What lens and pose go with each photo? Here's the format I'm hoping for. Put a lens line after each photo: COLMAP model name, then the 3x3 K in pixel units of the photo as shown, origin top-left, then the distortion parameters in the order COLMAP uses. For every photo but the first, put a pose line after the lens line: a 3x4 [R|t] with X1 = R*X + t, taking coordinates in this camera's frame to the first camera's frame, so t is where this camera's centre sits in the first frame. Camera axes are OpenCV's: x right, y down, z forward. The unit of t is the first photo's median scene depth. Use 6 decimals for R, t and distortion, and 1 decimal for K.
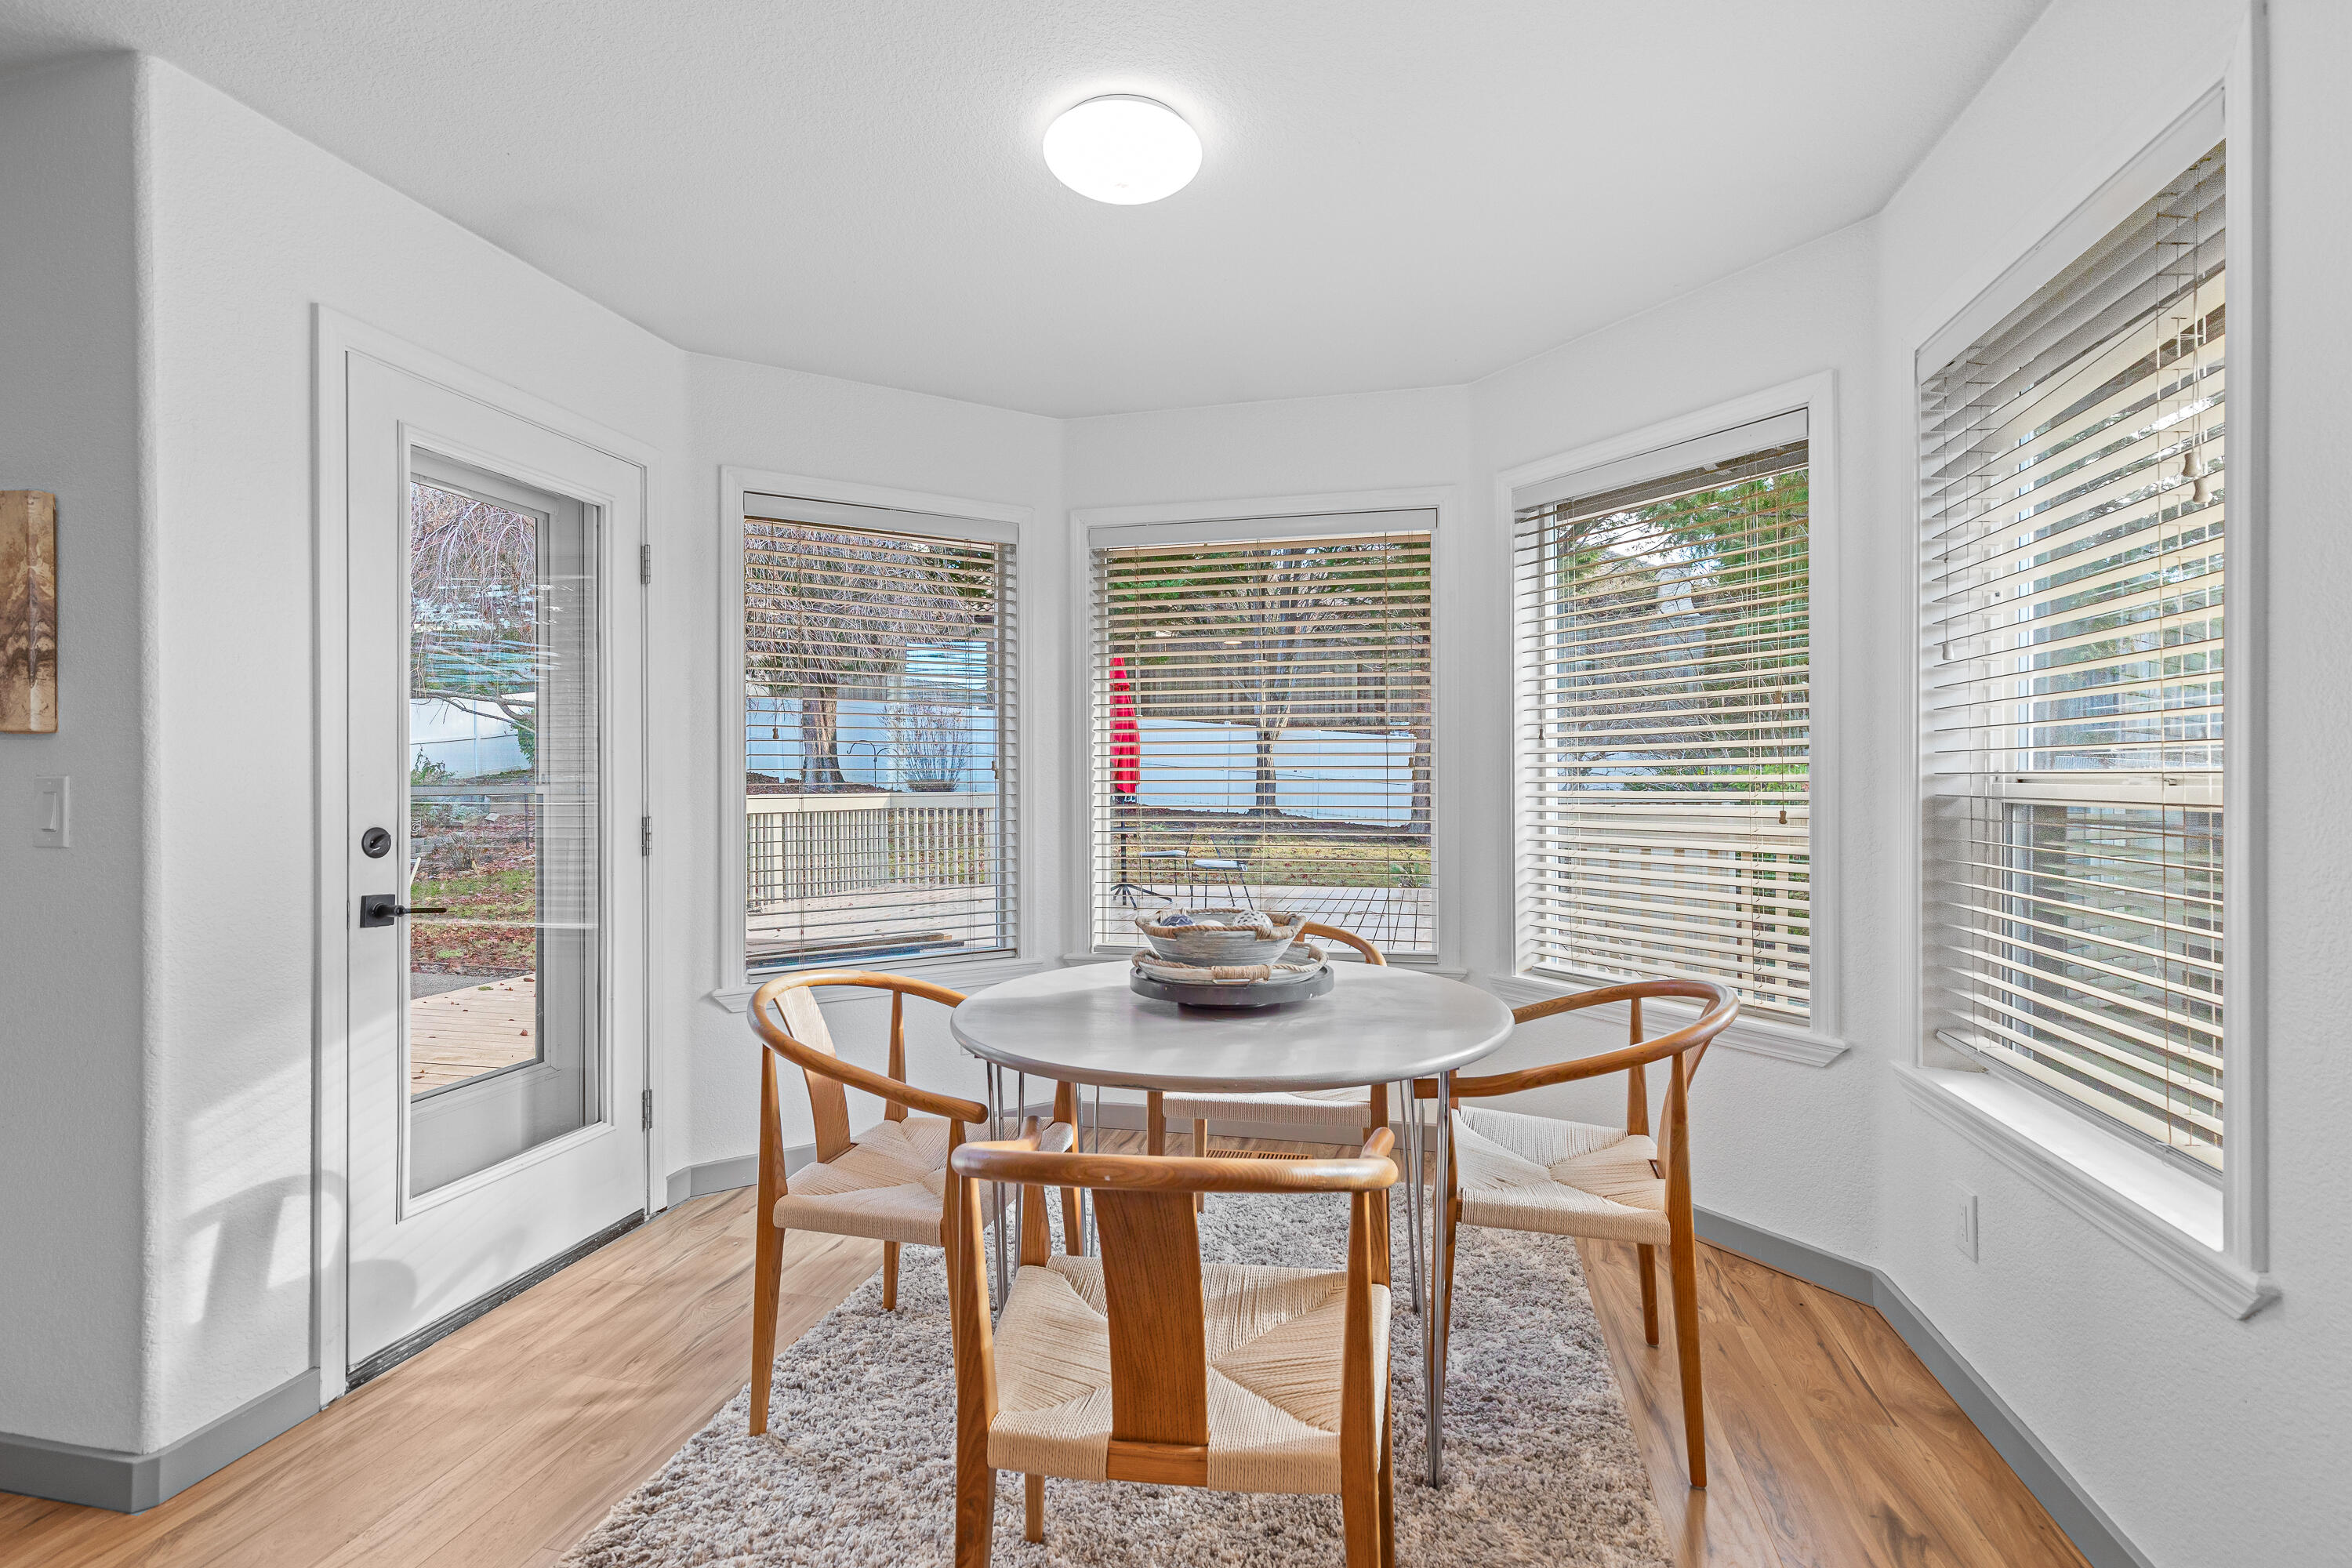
lens RADIAL K [[1087.9, 0, 1198.6], [0, 1087.9, 769.8], [0, 0, 1]] dist [0.014528, 0.000116]
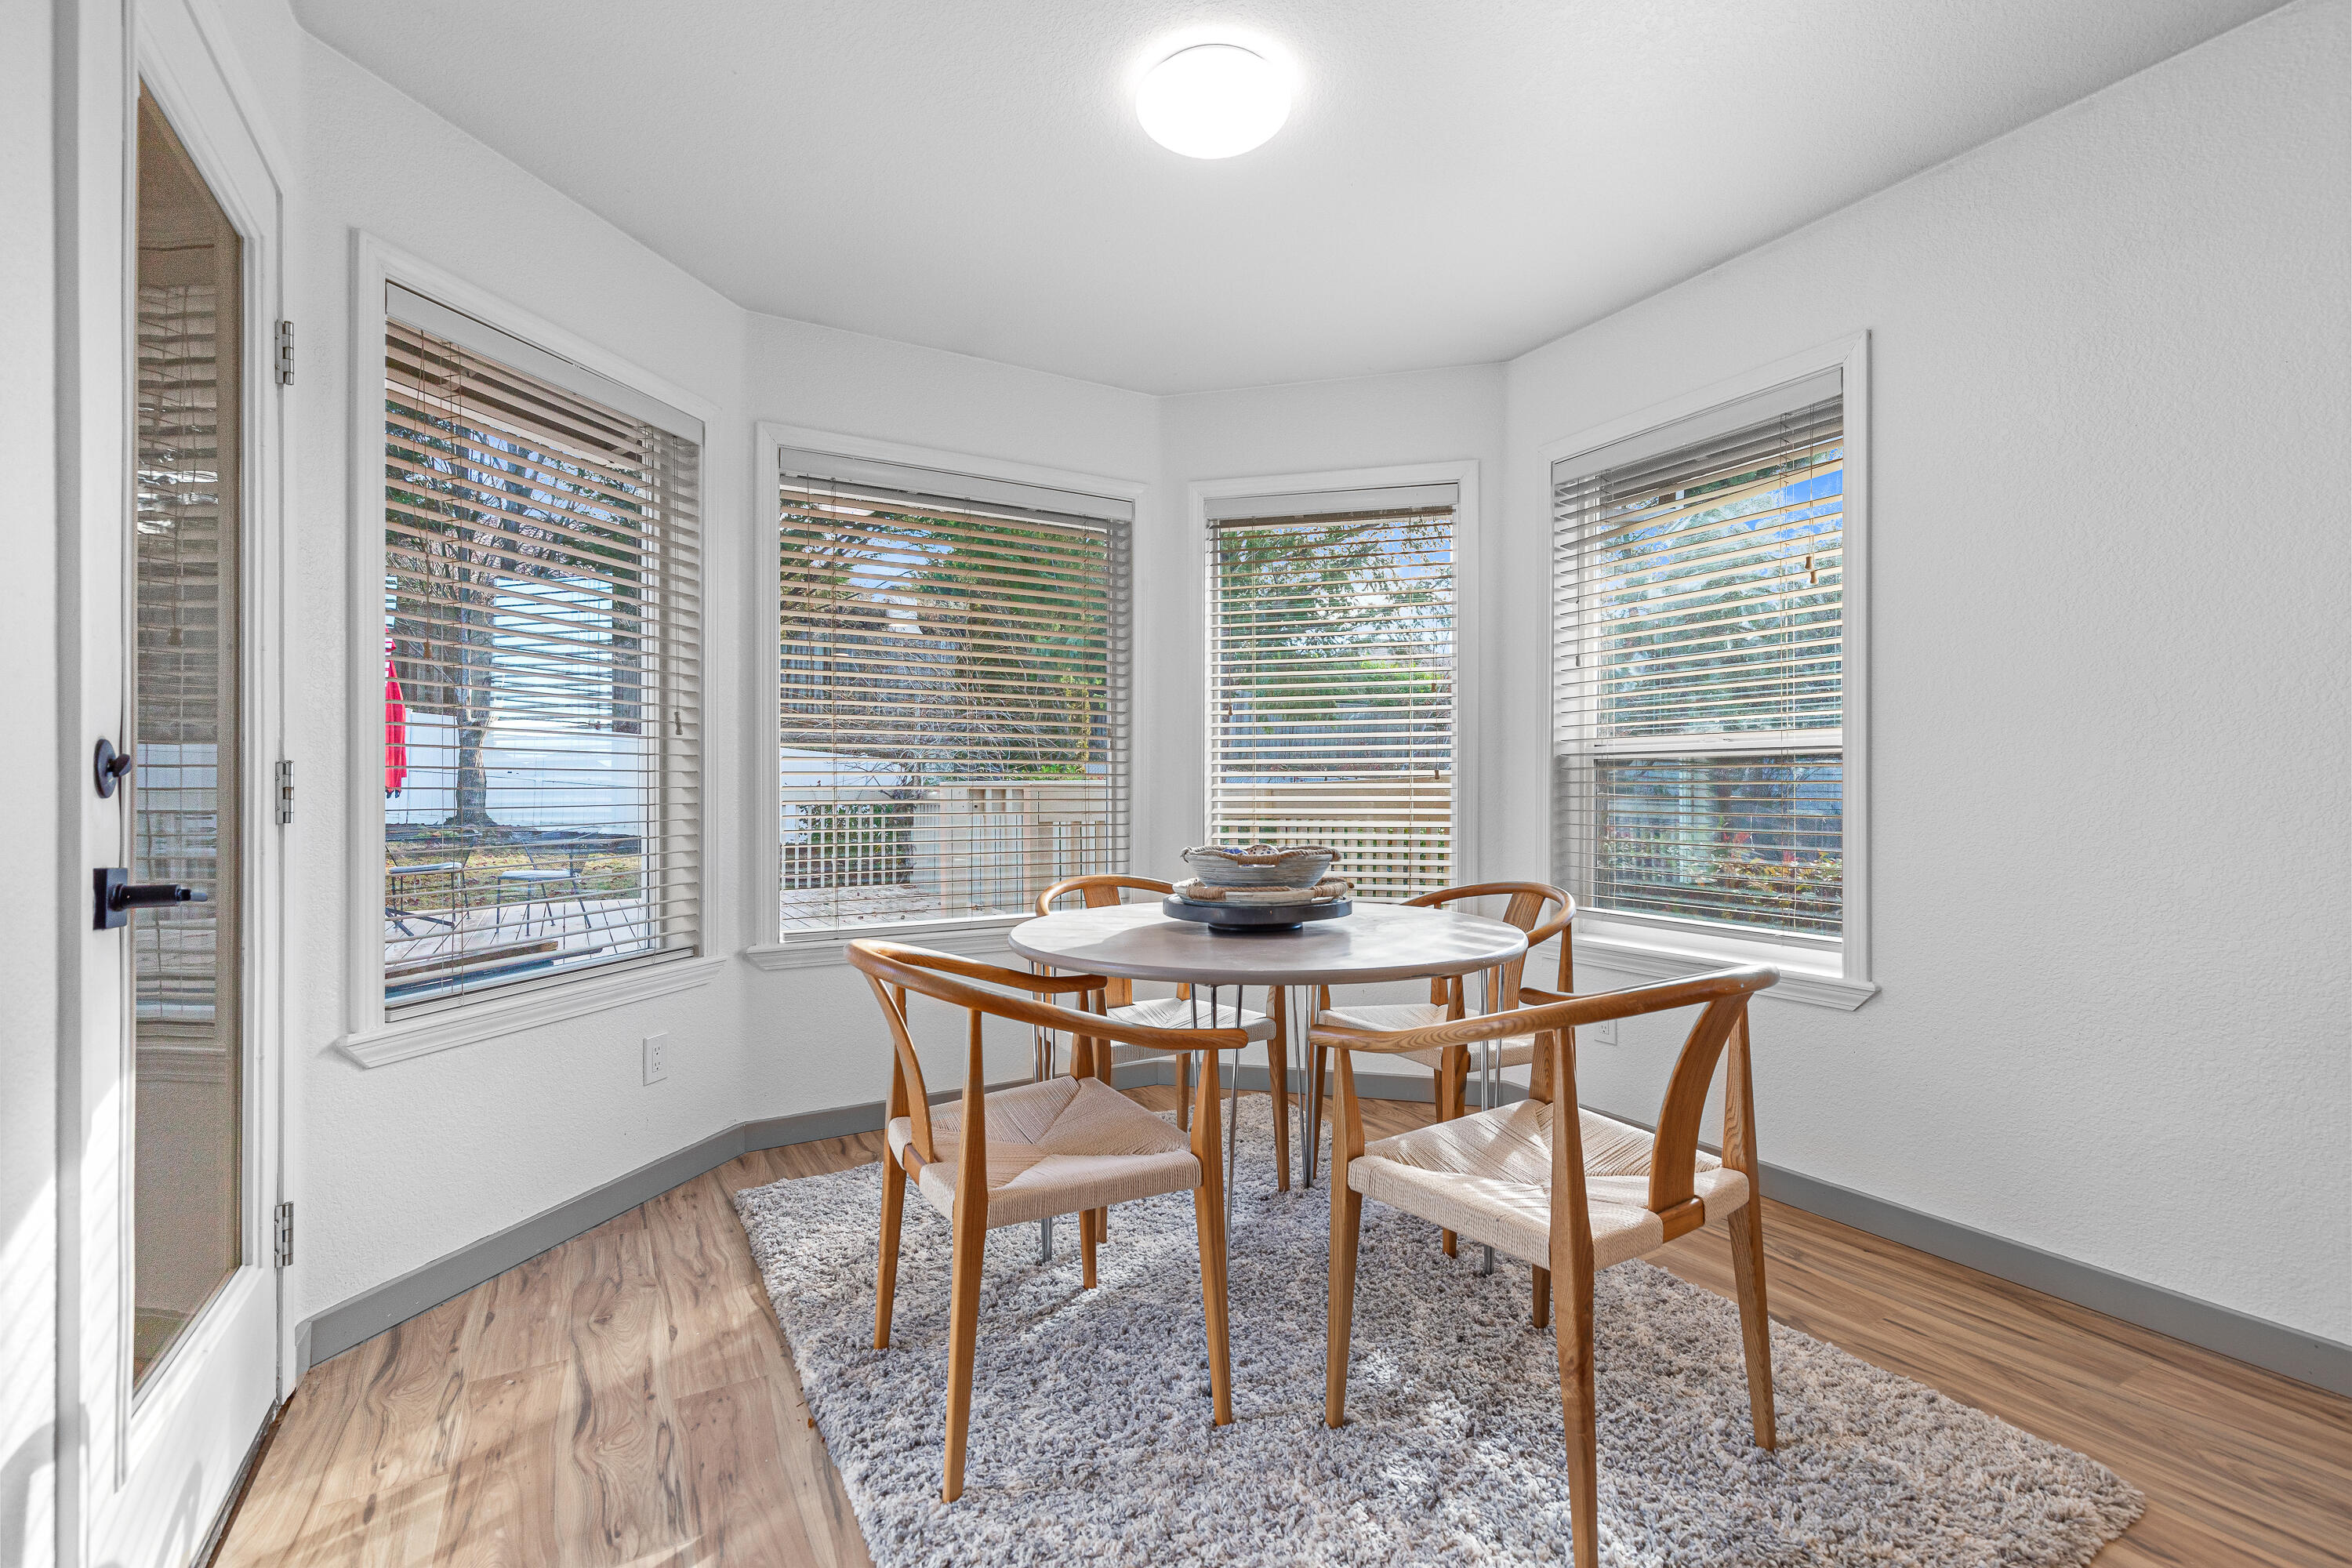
lens RADIAL K [[1087.9, 0, 1198.6], [0, 1087.9, 769.8], [0, 0, 1]] dist [0.014528, 0.000116]
pose [[0.725829, 0.014843, 0.687715, -0.557080], [-0.004751, 0.999852, -0.016565, 0.055766], [-0.687859, 0.008756, 0.725791, 0.190899]]
